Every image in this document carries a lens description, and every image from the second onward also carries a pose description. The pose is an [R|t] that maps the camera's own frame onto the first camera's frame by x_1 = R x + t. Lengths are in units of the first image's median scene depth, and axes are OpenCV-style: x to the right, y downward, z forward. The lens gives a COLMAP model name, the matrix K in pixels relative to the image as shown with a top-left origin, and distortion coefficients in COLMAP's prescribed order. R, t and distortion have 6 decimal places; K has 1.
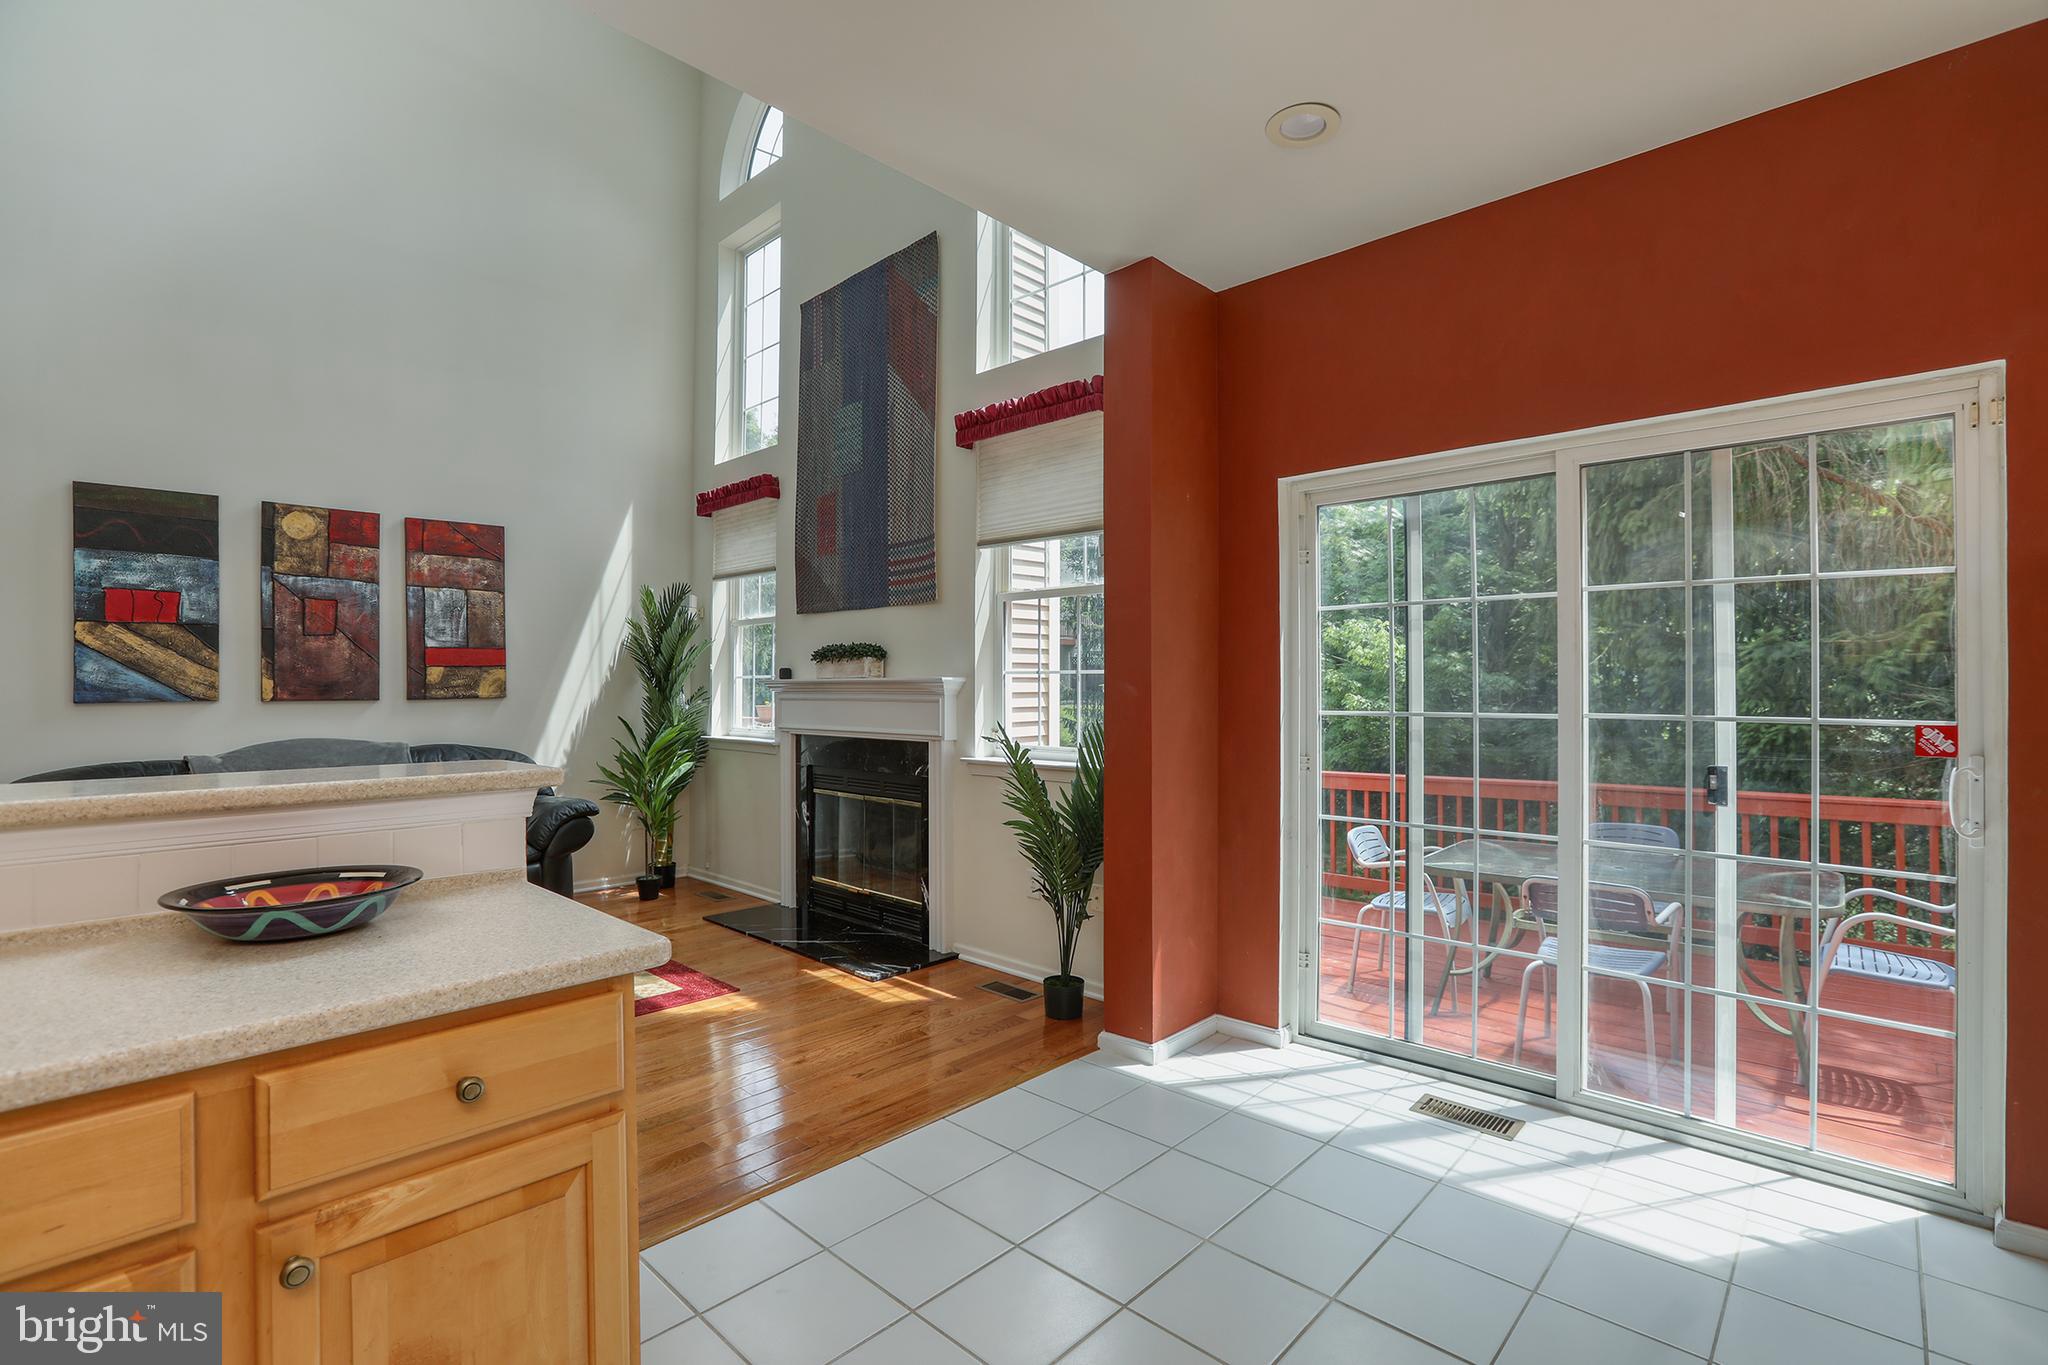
lens RADIAL K [[907.1, 0, 1021.9], [0, 907.1, 679.3], [0, 0, 1]] dist [-0.046925, 0.014892]
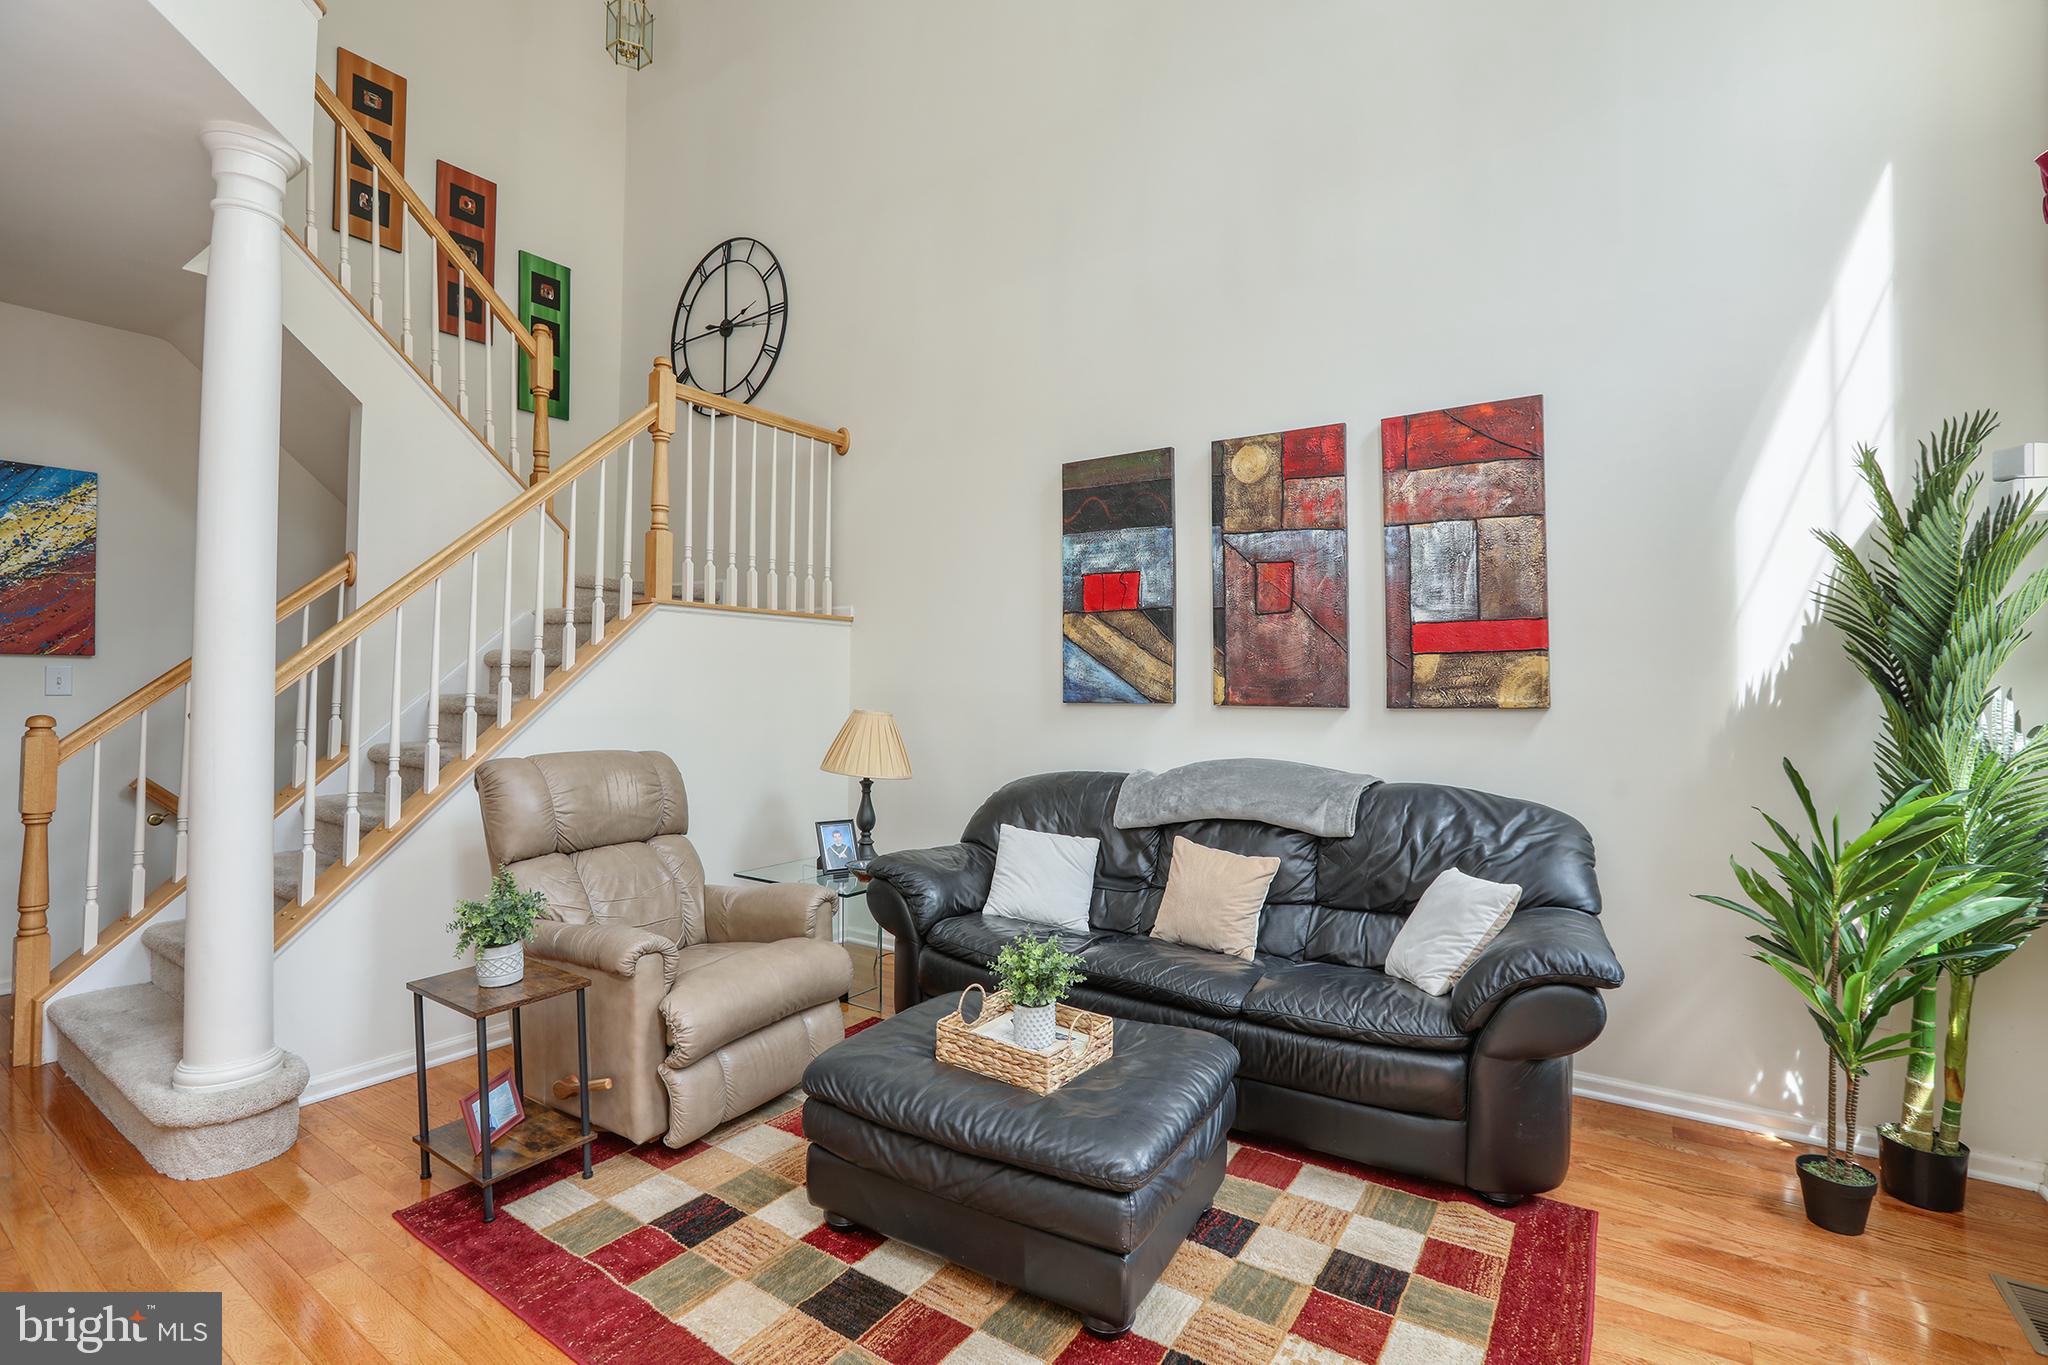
lens RADIAL K [[920.9, 0, 1046.2], [0, 920.9, 680.3], [0, 0, 1]] dist [-0.067651, 0.035334]
pose [[0.194799, -0.002405, -0.980840, -0.110429], [0.001284, 0.999997, -0.002197, 0.004789], [0.980842, -0.000831, 0.194801, 0.667553]]
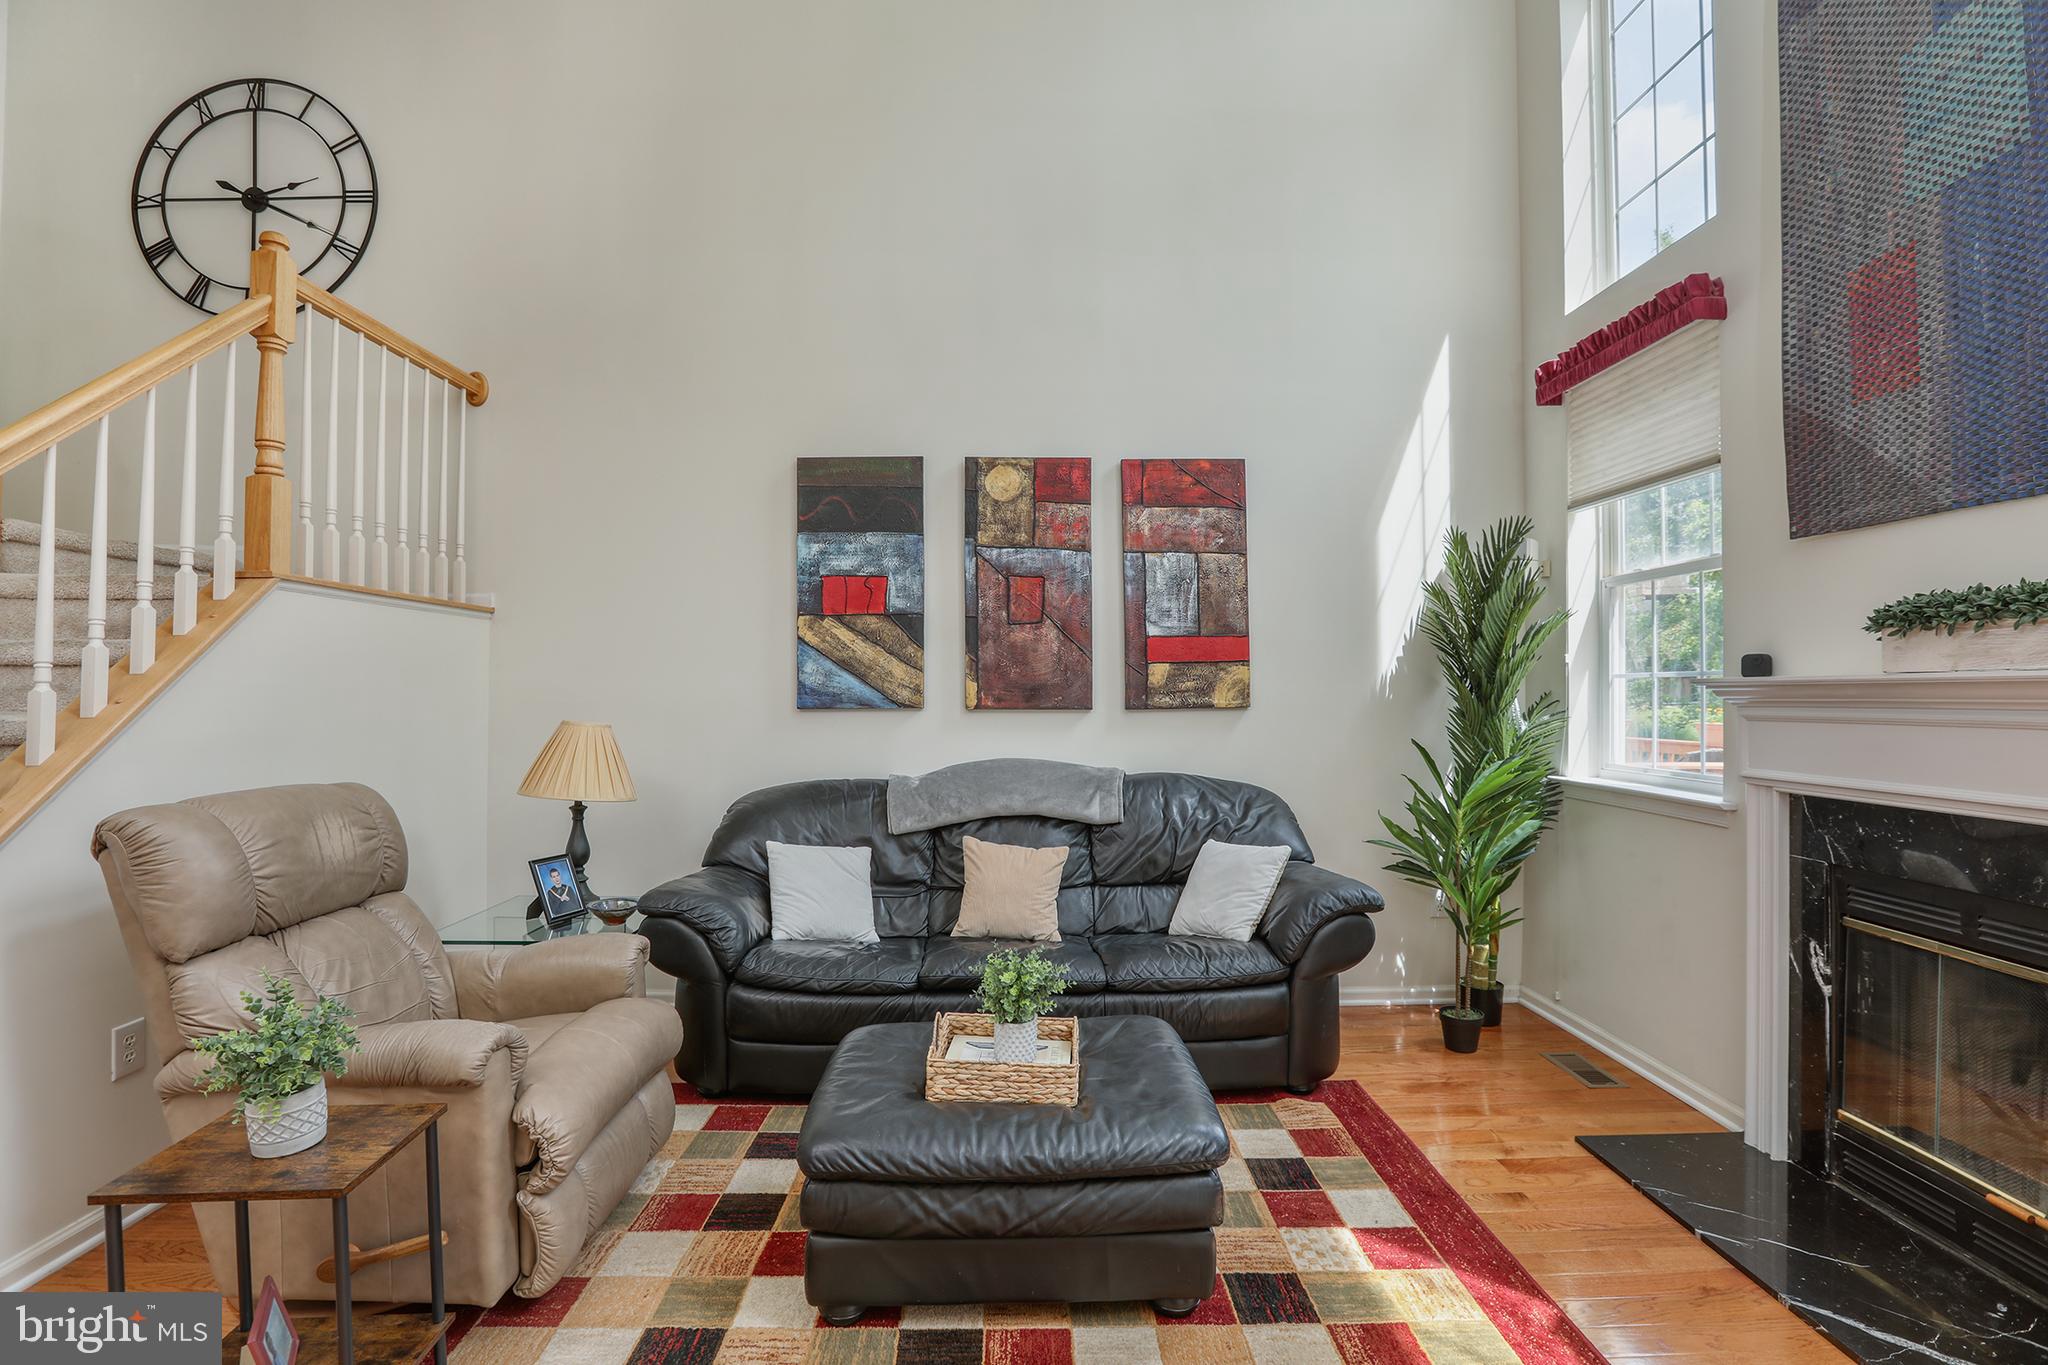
lens RADIAL K [[930.3, 0, 1044.2], [0, 930.3, 679.5], [0, 0, 1]] dist [-0.050653, 0.018181]
pose [[0.711965, -0.006296, -0.702187, -0.213476], [0.002322, 0.999975, -0.006612, 0.003673], [0.702211, 0.003077, 0.711962, 0.431386]]
